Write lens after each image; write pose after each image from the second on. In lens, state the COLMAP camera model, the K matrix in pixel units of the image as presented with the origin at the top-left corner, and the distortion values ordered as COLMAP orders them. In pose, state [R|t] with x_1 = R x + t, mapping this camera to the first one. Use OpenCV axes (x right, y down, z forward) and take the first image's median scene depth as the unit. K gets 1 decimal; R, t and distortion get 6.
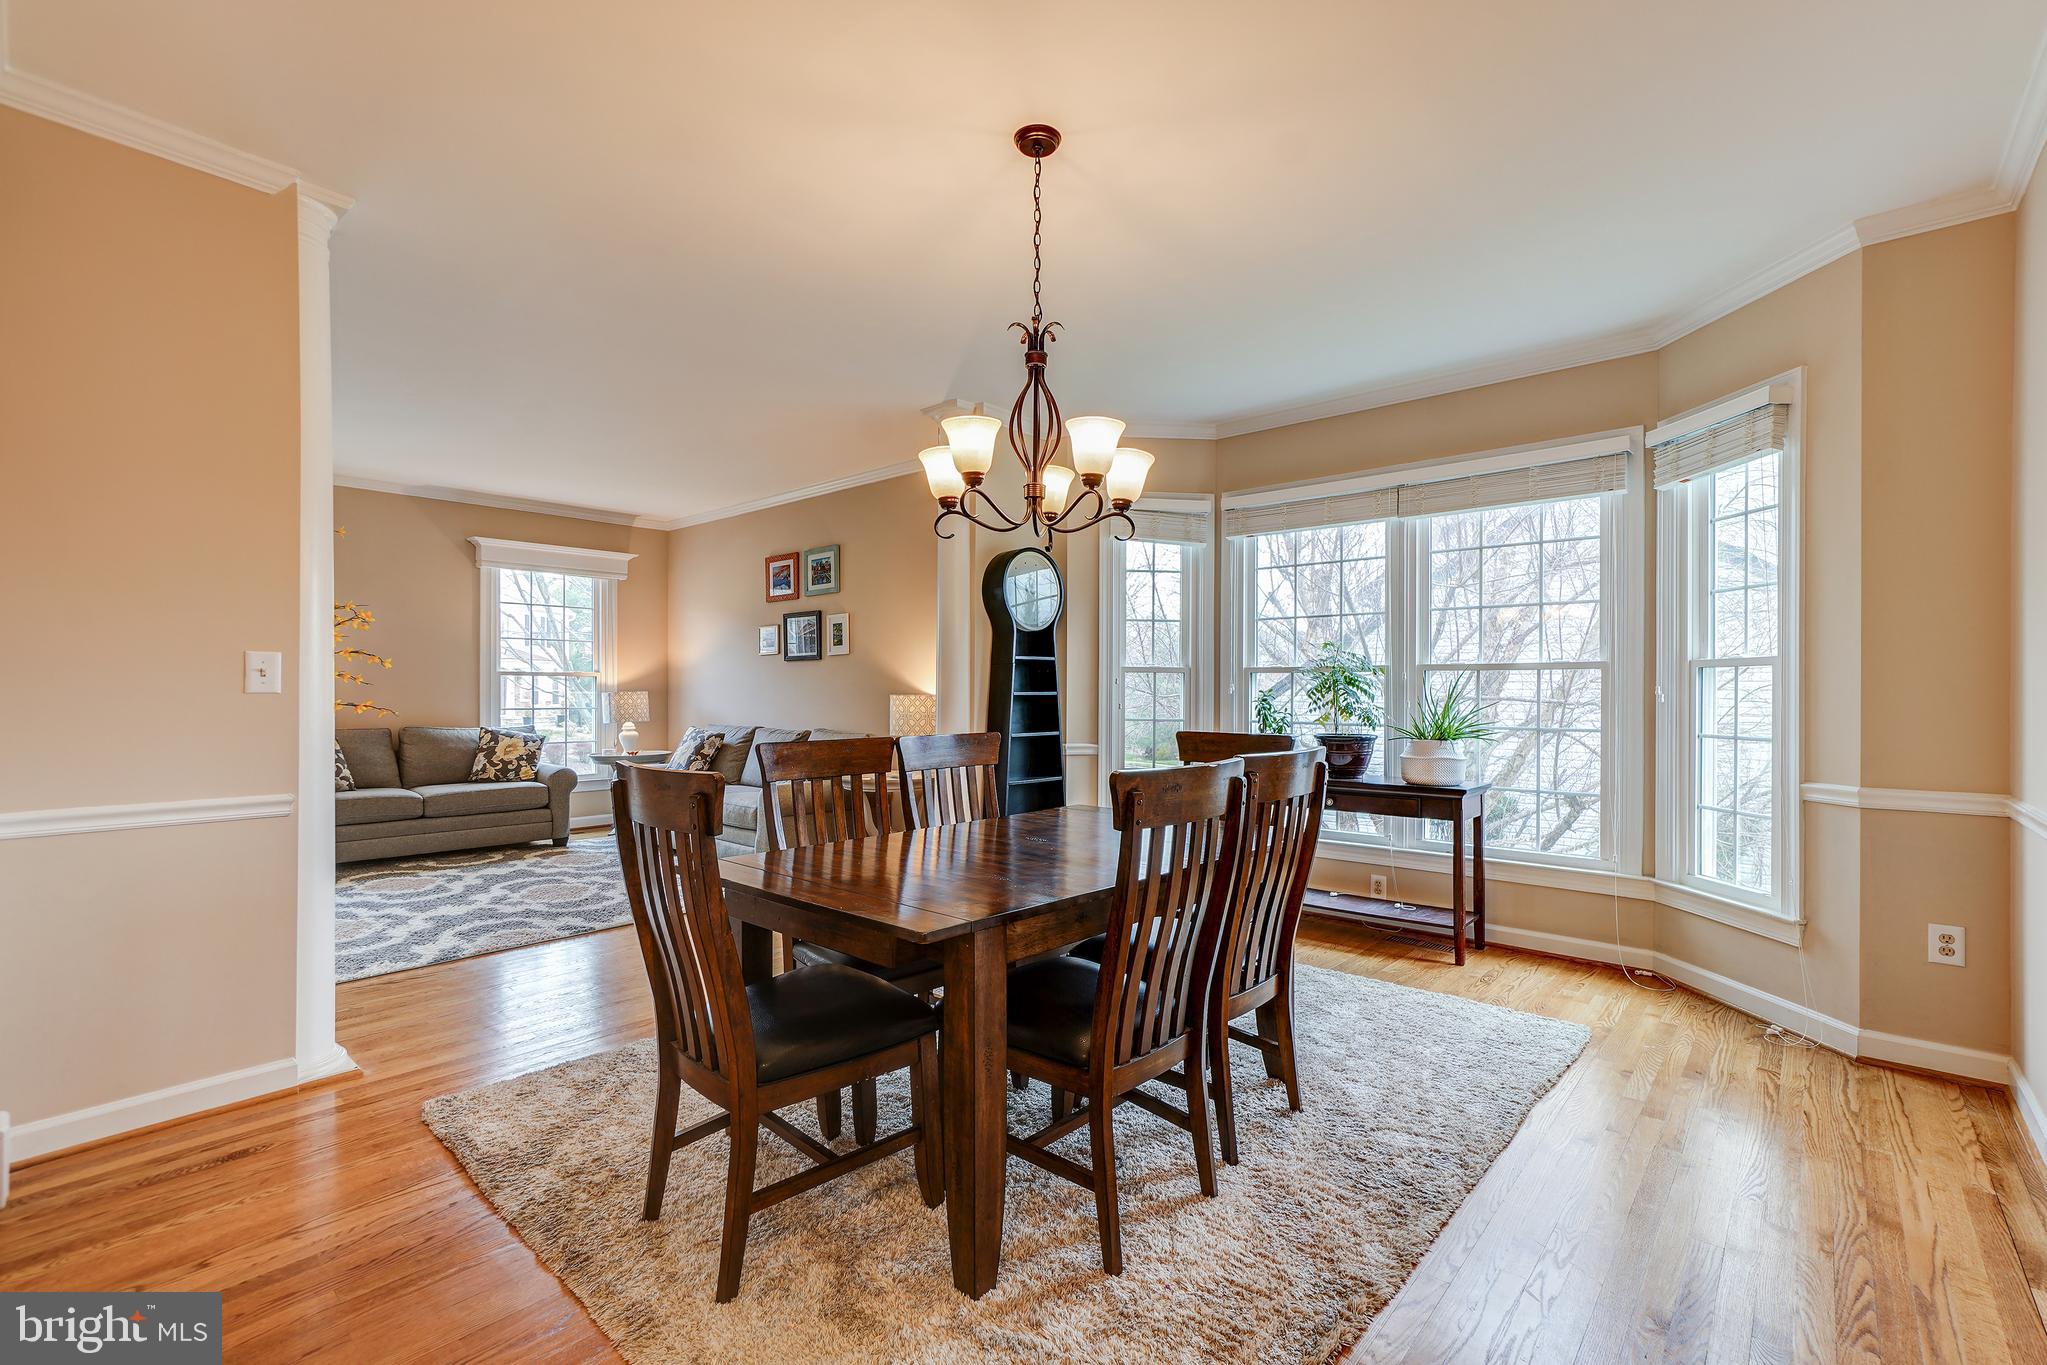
lens RADIAL K [[895.6, 0, 1024.2], [0, 895.6, 686.4], [0, 0, 1]] dist [0.001389, 0.000148]
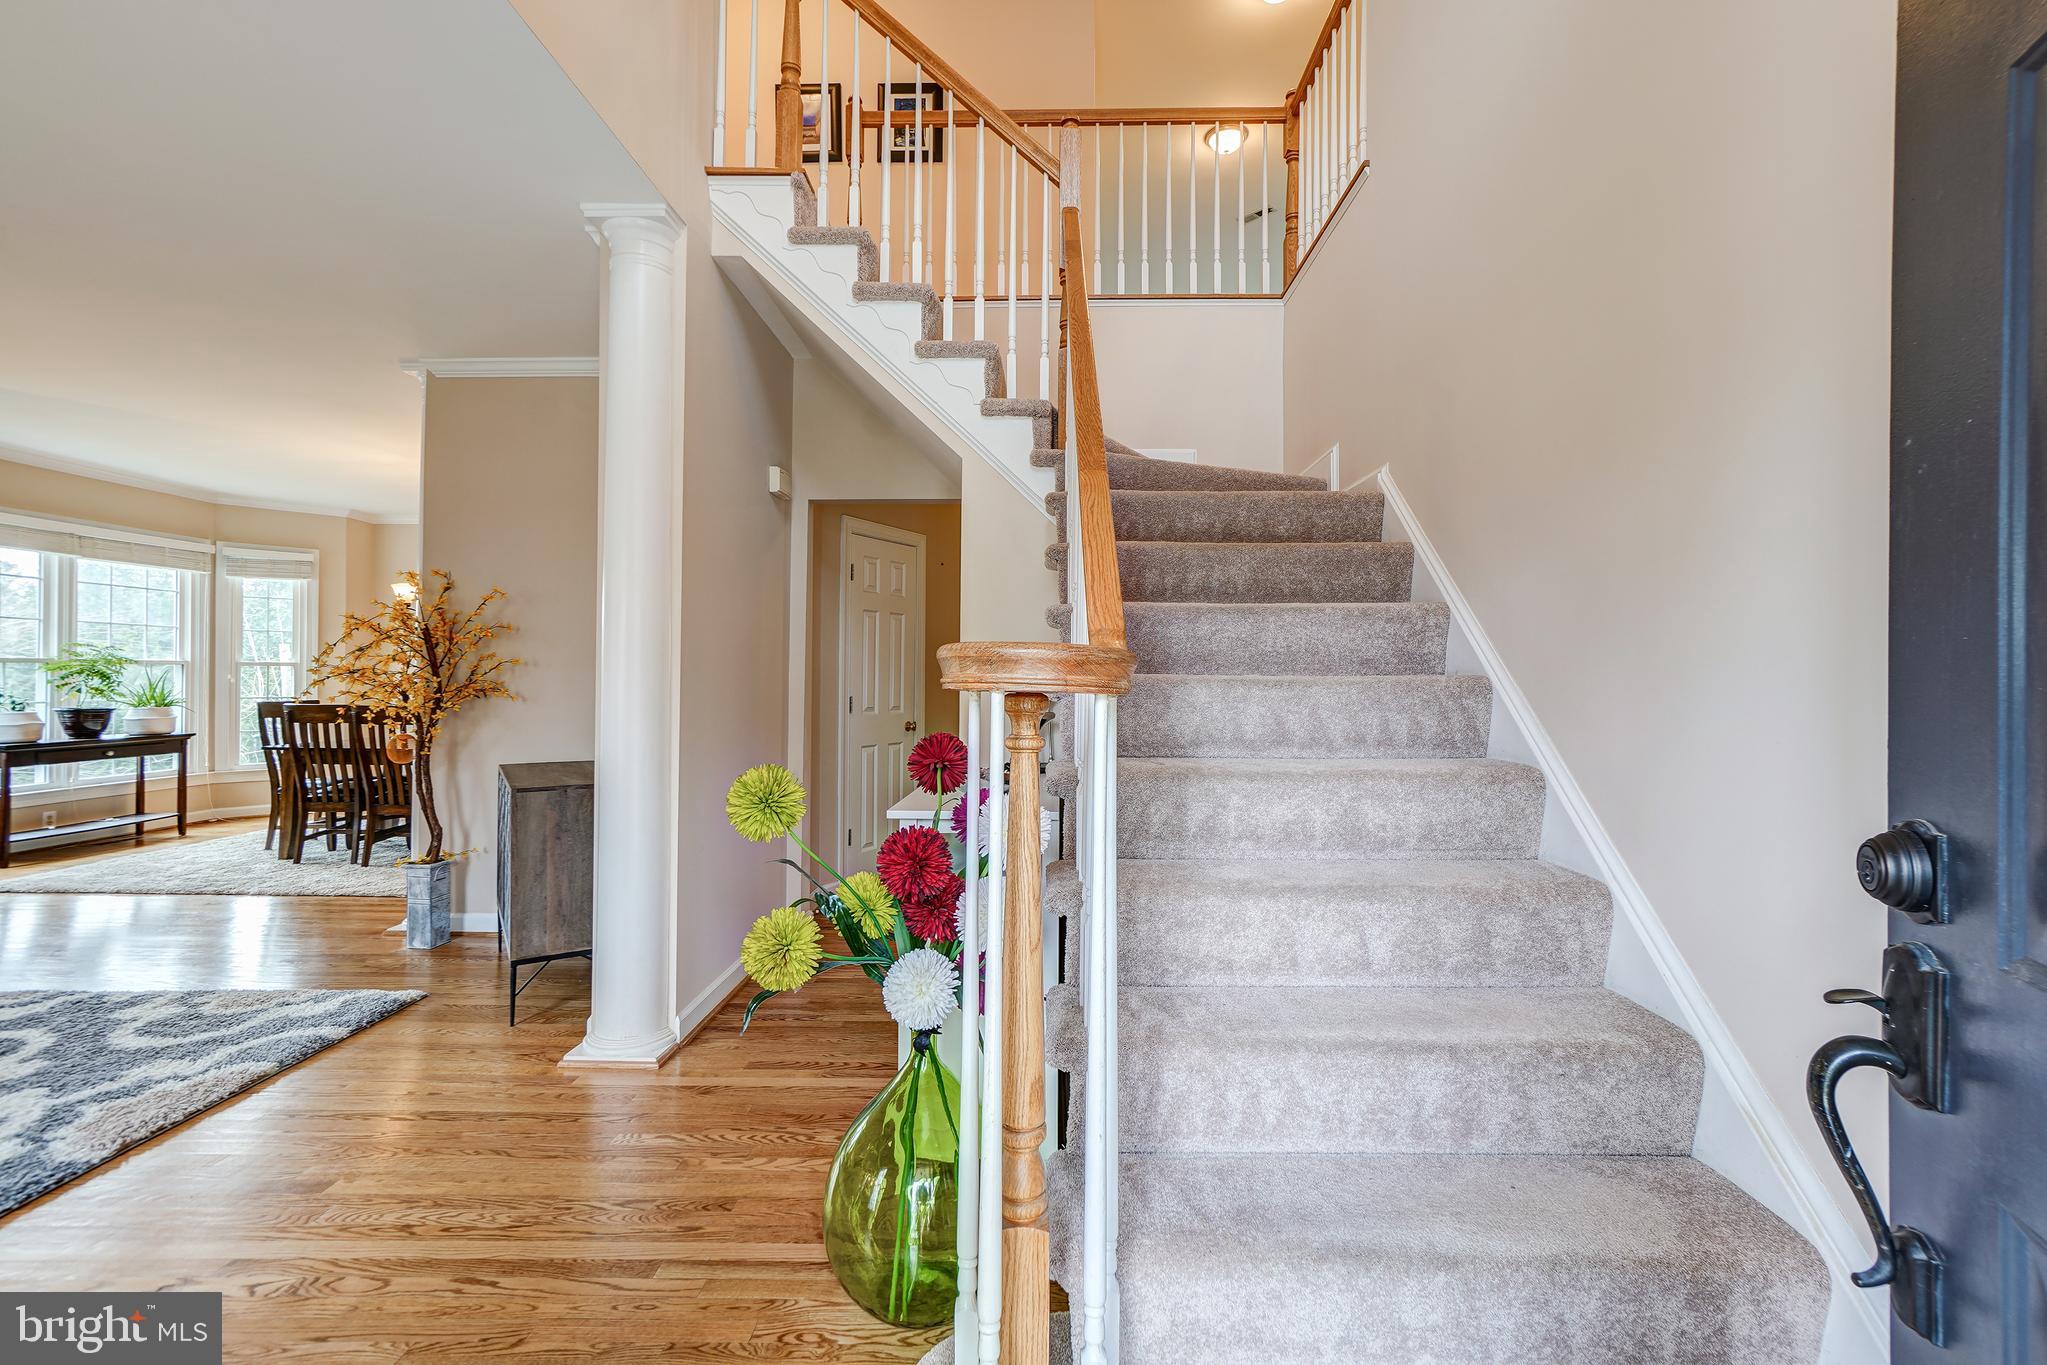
lens RADIAL K [[895.6, 0, 1025.9], [0, 895.6, 674.4], [0, 0, 1]] dist [0.001389, 0.000148]
pose [[-0.650822, -0.002946, 0.759225, -1.773035], [-0.004860, 0.999988, -0.000286, -0.007297], [-0.759215, -0.003876, -0.650828, 0.824074]]
